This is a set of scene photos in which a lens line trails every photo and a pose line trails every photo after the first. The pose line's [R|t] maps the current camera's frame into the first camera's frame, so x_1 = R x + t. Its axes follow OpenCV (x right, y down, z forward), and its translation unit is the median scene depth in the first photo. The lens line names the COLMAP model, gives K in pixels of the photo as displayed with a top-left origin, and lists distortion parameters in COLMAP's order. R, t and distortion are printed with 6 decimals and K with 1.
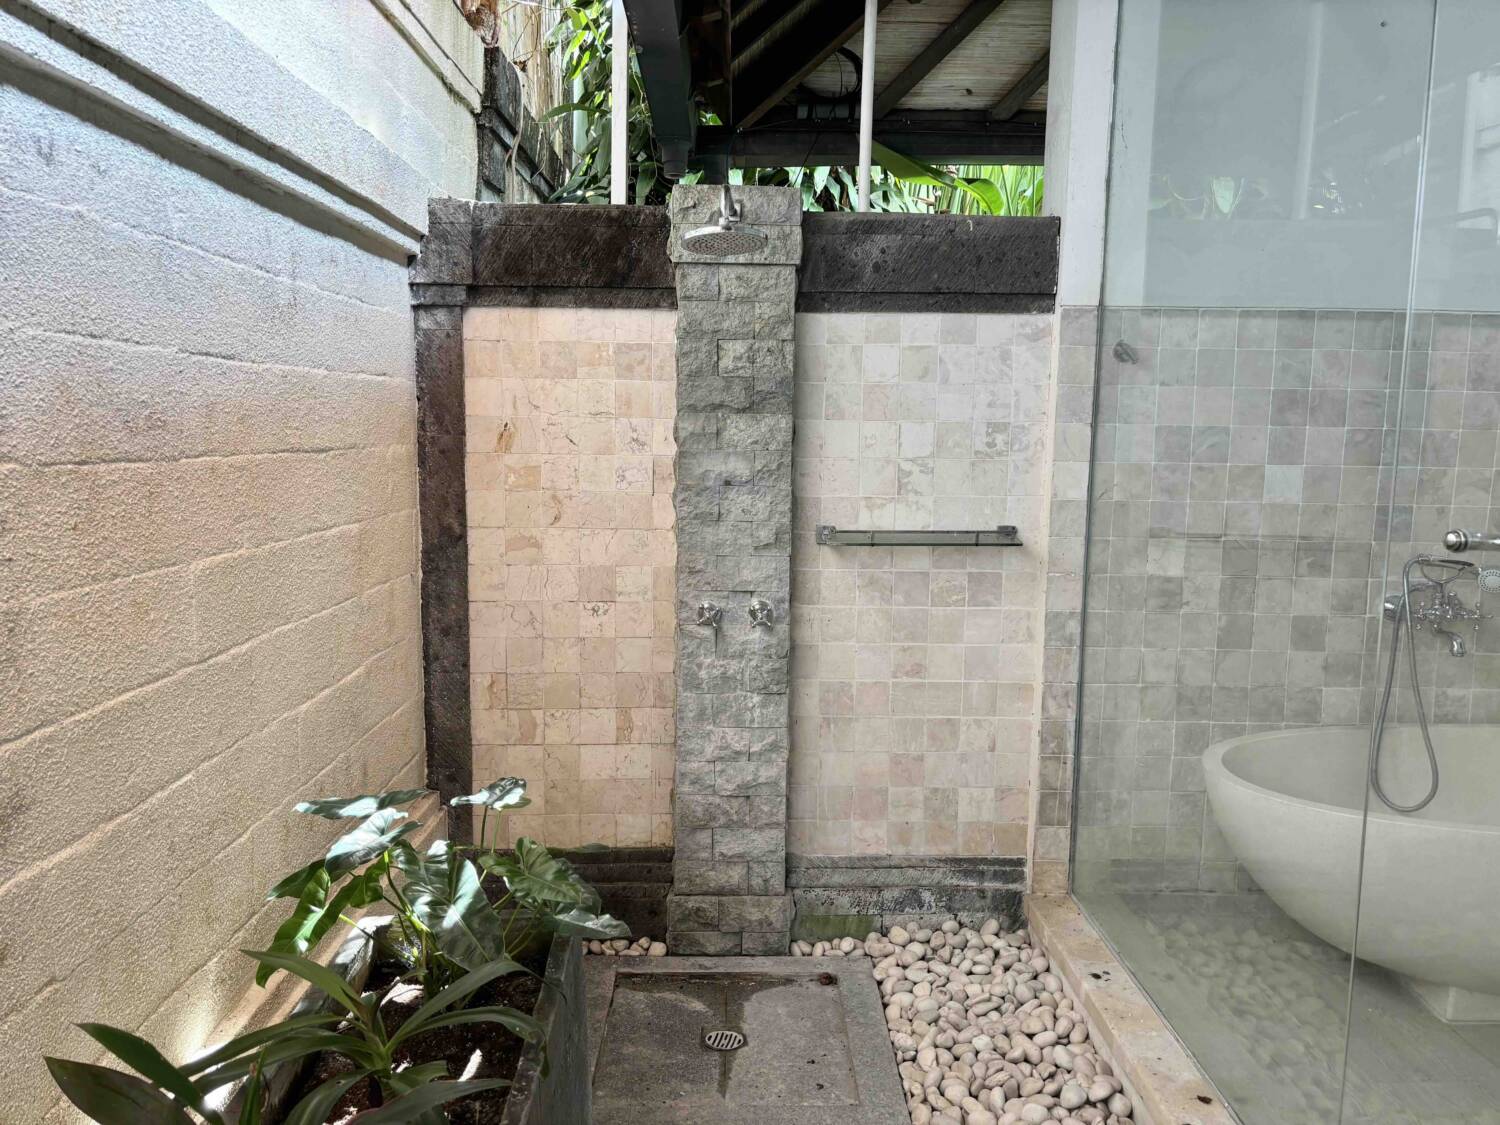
lens RADIAL K [[1132.9, 0, 765.8], [0, 1132.9, 563.5], [0, 0, 1]] dist [0.061915, -0.064873]
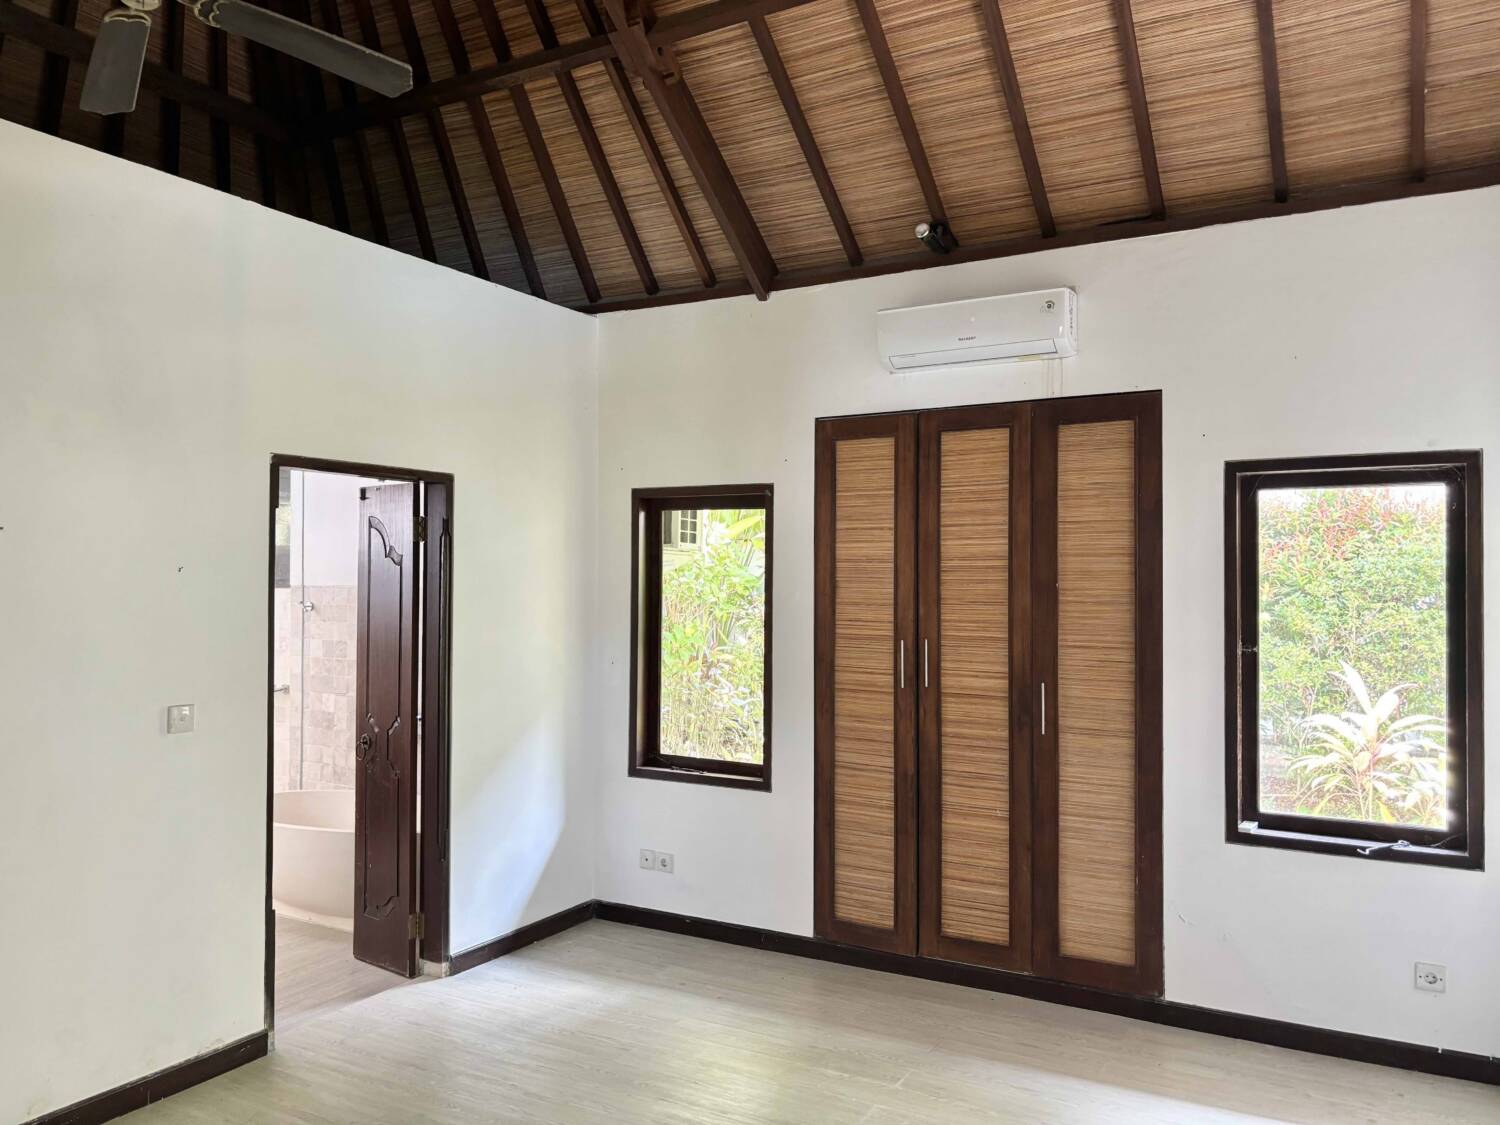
lens RADIAL K [[1132.9, 0, 747.3], [0, 1132.9, 564.3], [0, 0, 1]] dist [0.061915, -0.064873]
pose [[0.852168, -0.021364, -0.522833, 2.115256], [-0.055547, 0.989828, -0.130981, -0.024637], [0.520312, 0.140659, 0.842312, -0.405201]]
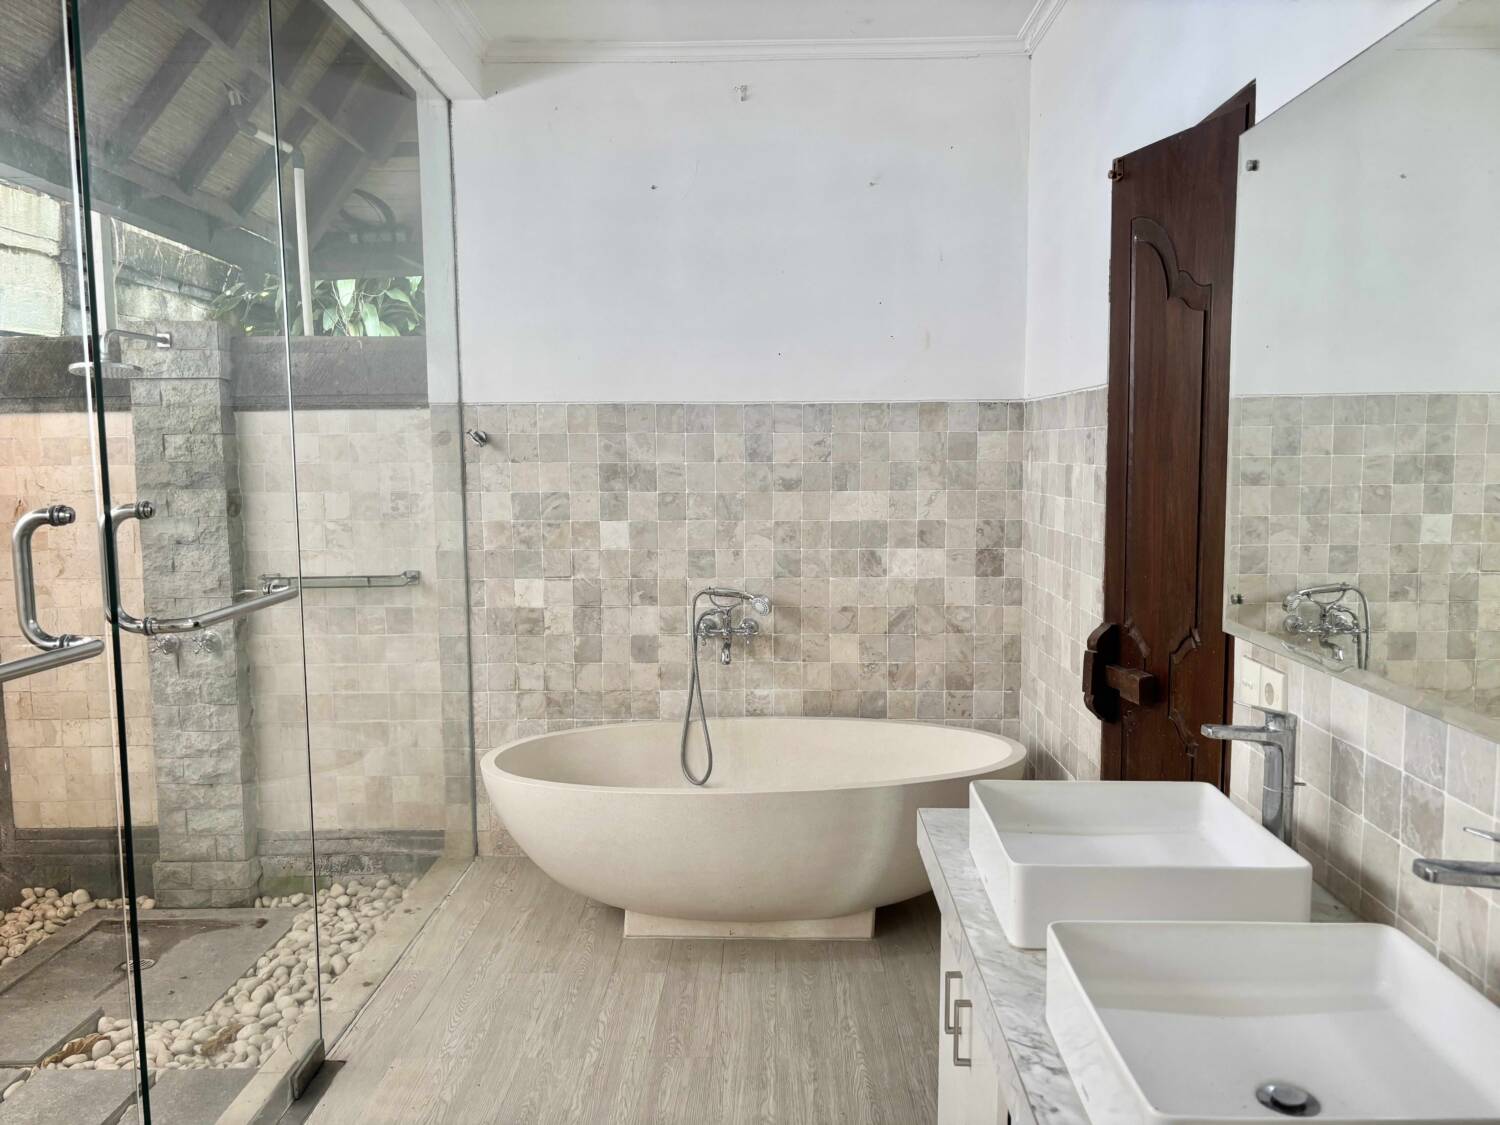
lens RADIAL K [[1132.9, 0, 795.2], [0, 1132.9, 558.3], [0, 0, 1]] dist [0.061915, -0.064873]
pose [[0.999149, -0.019587, -0.036307, 0.703480], [0.018661, 0.999496, -0.025685, -0.005971], [0.036792, 0.024986, 0.999011, -0.286138]]
